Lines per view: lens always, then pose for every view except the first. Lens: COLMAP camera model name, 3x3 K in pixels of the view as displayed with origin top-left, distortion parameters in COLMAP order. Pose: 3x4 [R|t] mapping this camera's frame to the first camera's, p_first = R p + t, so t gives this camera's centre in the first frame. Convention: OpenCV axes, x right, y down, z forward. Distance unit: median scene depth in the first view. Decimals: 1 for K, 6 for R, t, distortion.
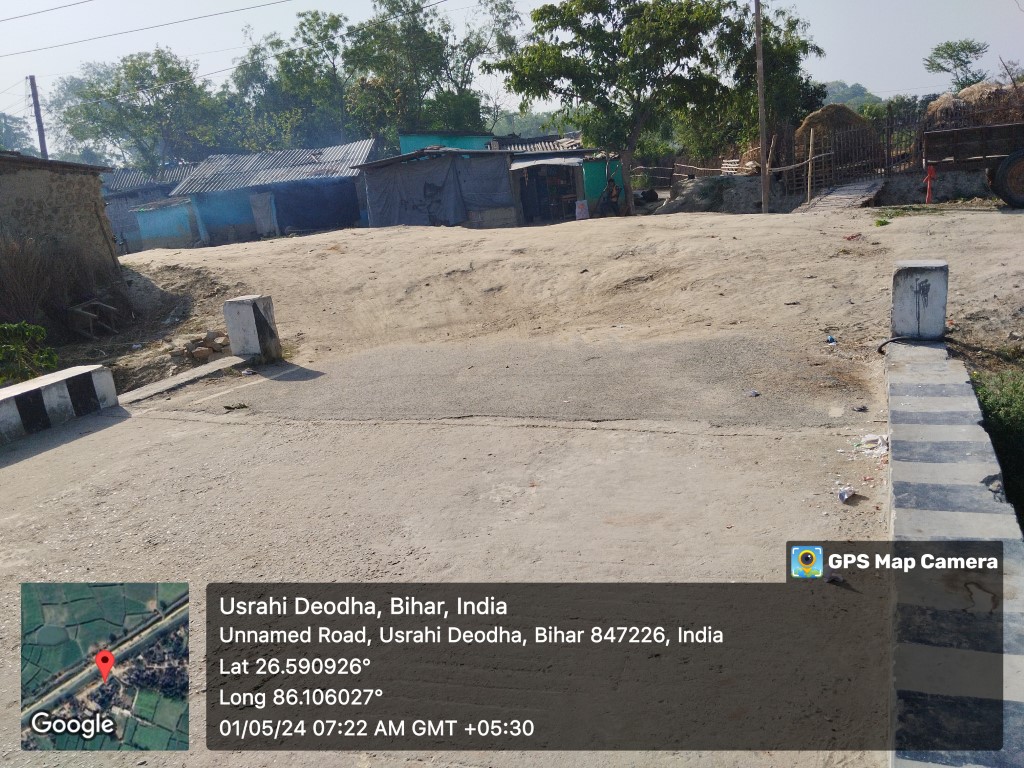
lens RADIAL K [[854.2, 0, 512.0], [0, 854.2, 384.0], [0, 0, 1]] dist [0.090288, -0.179558]
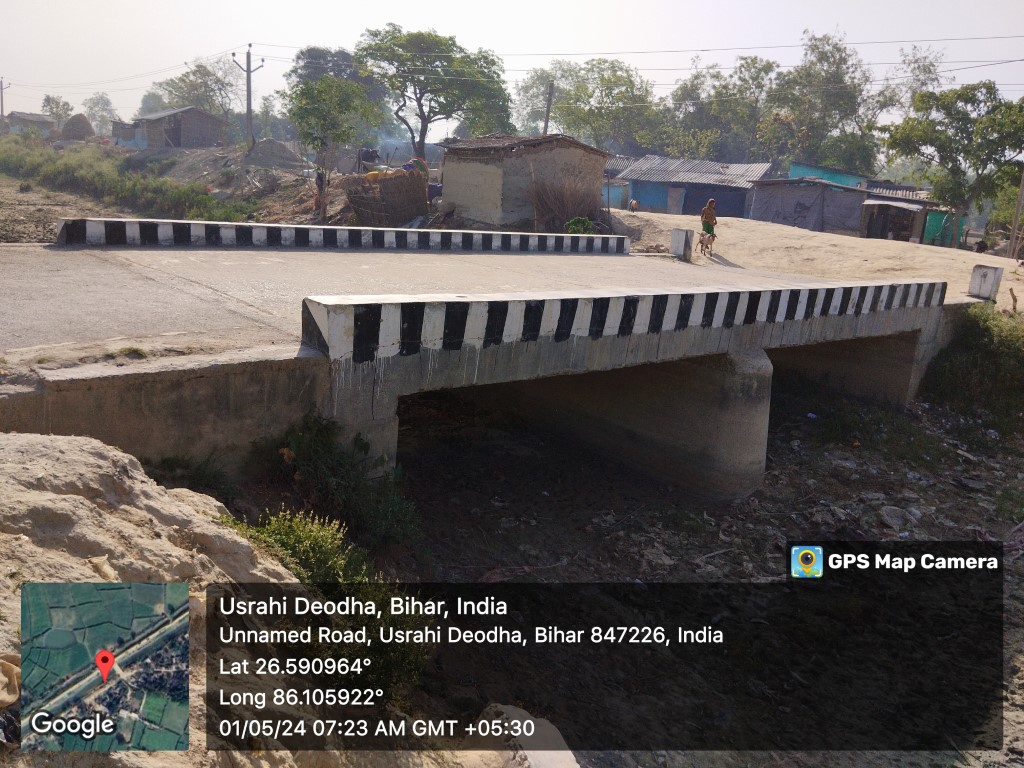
lens RADIAL K [[854.2, 0, 512.0], [0, 854.2, 384.0], [0, 0, 1]] dist [0.090288, -0.179558]
pose [[0.889616, 0.276199, -0.363726, 0.046393], [-0.280654, 0.958902, 0.041719, 0.072039], [0.360300, 0.064967, 0.930571, -0.266325]]
